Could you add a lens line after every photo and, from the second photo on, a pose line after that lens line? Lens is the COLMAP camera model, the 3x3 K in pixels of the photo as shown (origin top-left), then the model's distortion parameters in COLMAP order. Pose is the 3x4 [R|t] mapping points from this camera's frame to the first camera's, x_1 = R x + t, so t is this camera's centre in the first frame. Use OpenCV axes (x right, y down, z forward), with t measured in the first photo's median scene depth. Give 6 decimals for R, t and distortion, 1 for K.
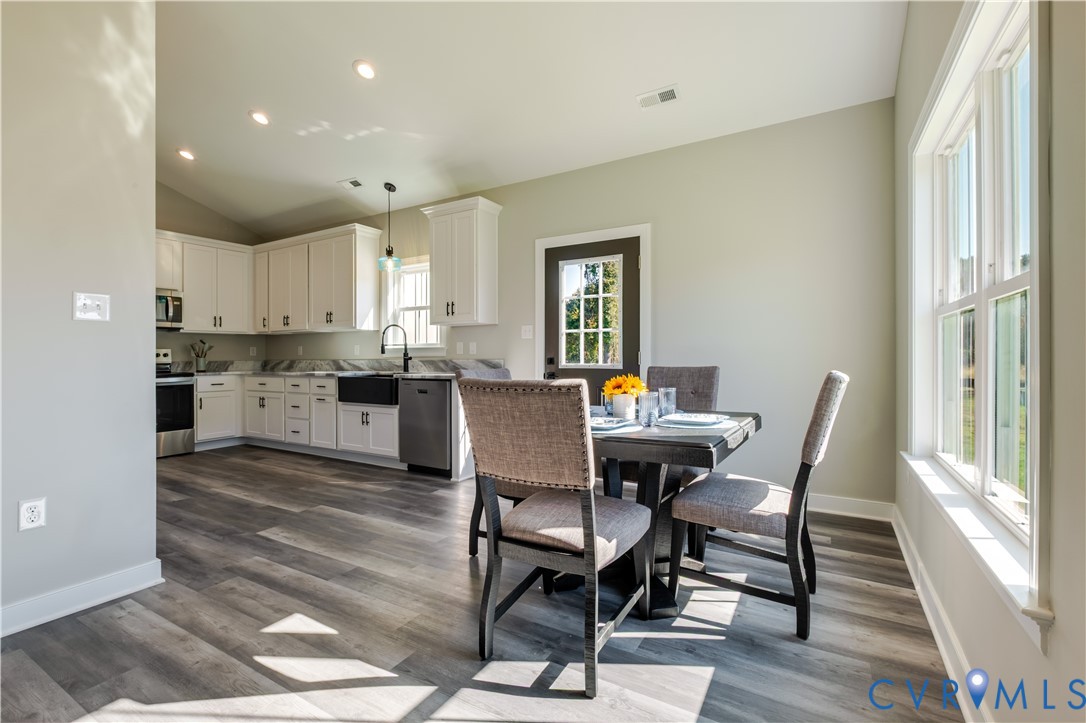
lens RADIAL K [[479.5, 0, 538.3], [0, 479.5, 341.6], [0, 0, 1]] dist [0.006520, -0.005049]
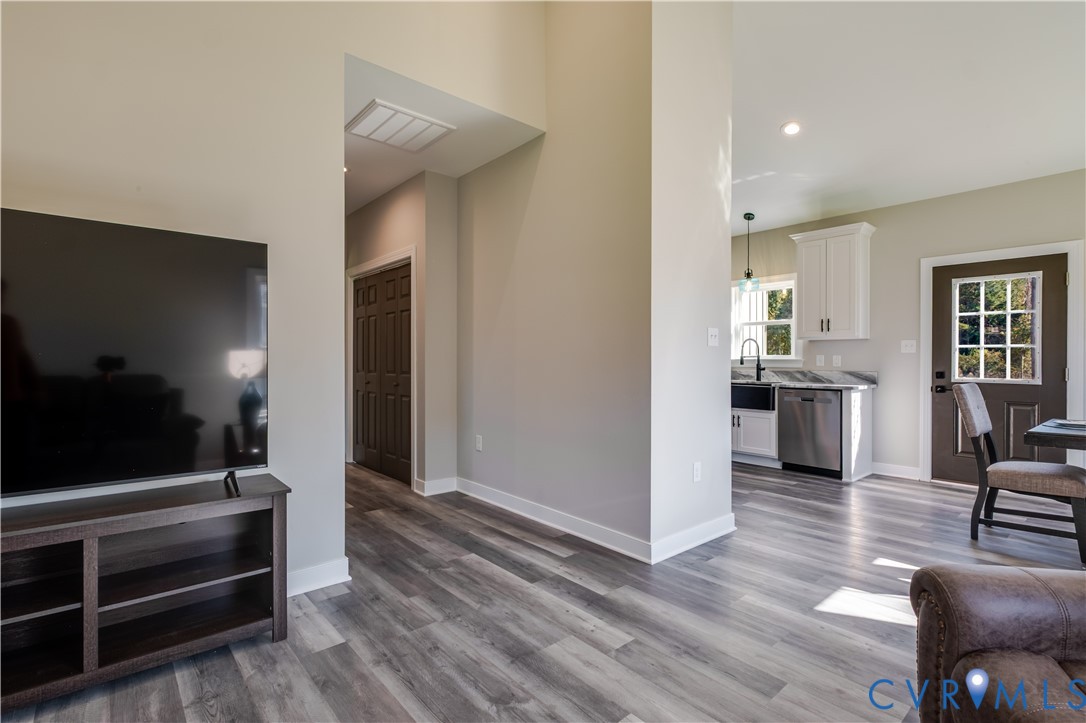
lens RADIAL K [[502.0, 0, 542.2], [0, 502.0, 355.5], [0, 0, 1]] dist [-0.002991, -0.002054]
pose [[0.944913, 0.007098, -0.327245, -0.389160], [0.000879, 0.999706, 0.024221, -0.025741], [0.327320, -0.023175, 0.944629, -0.278792]]
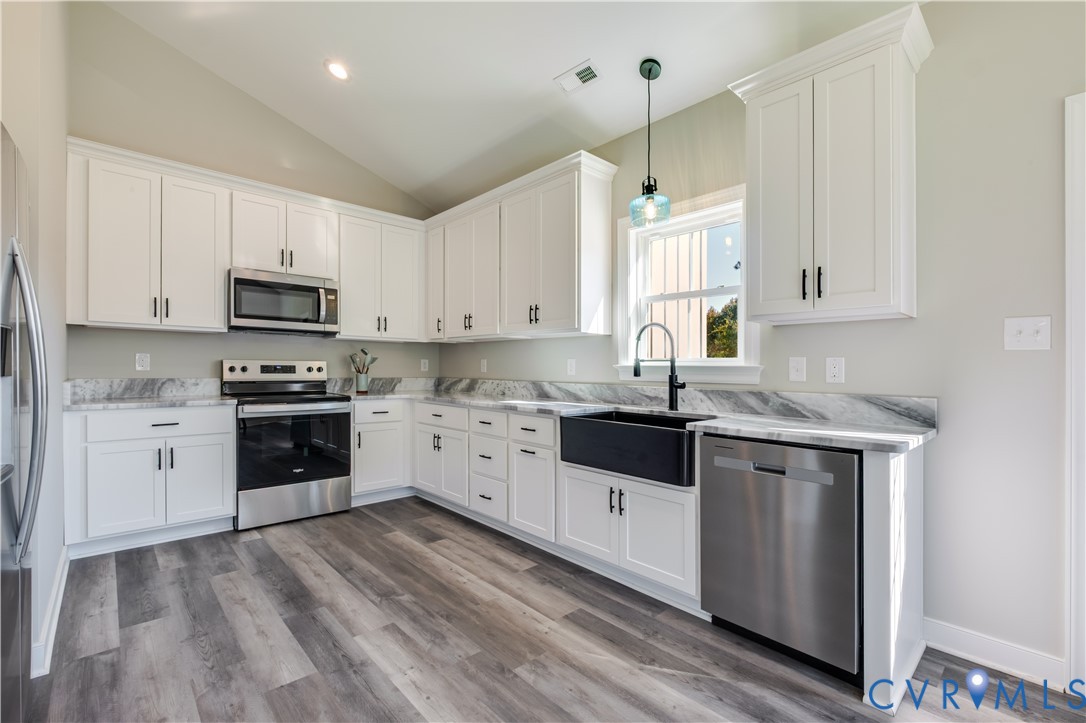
lens RADIAL K [[479.5, 0, 546.9], [0, 479.5, 367.1], [0, 0, 1]] dist [0.006520, -0.005049]
pose [[0.959764, 0.017128, -0.280285, -0.274511], [-0.009303, 0.999530, 0.029224, -0.000131], [0.280654, -0.025441, 0.959472, 0.457015]]
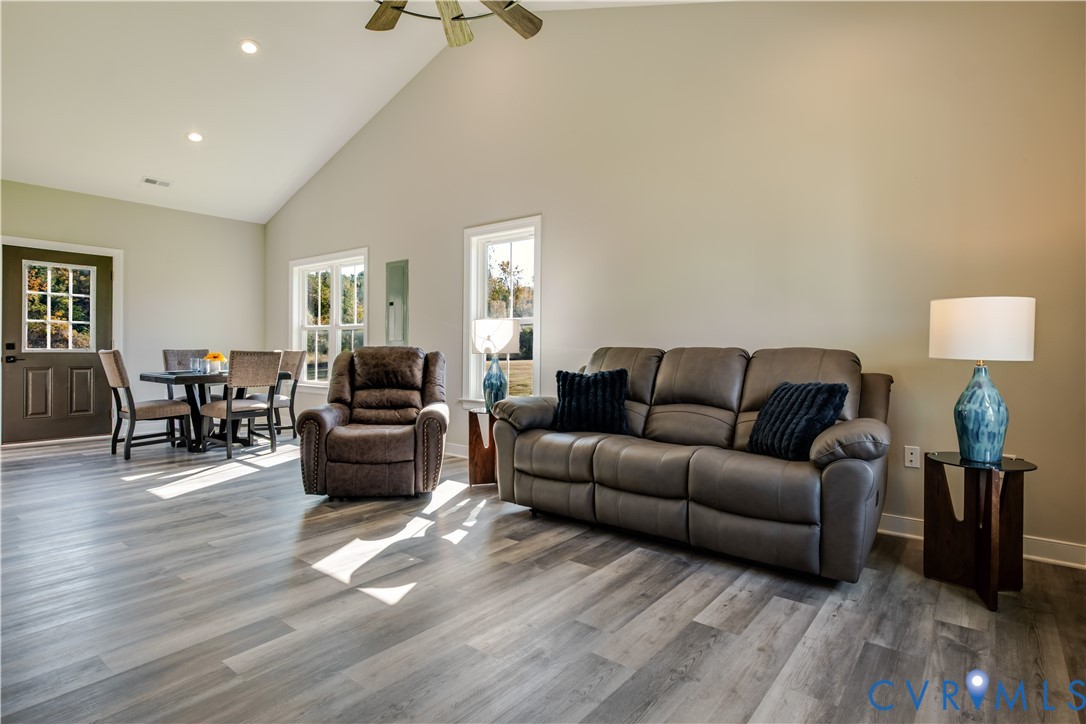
lens RADIAL K [[541.5, 0, 545.6], [0, 541.5, 353.5], [0, 0, 1]] dist [0.001846, 0.000345]
pose [[0.157113, -0.013685, 0.987486, -0.930050], [-0.044446, 0.998793, 0.020914, -0.022450], [-0.986580, -0.047175, 0.156315, -0.402105]]
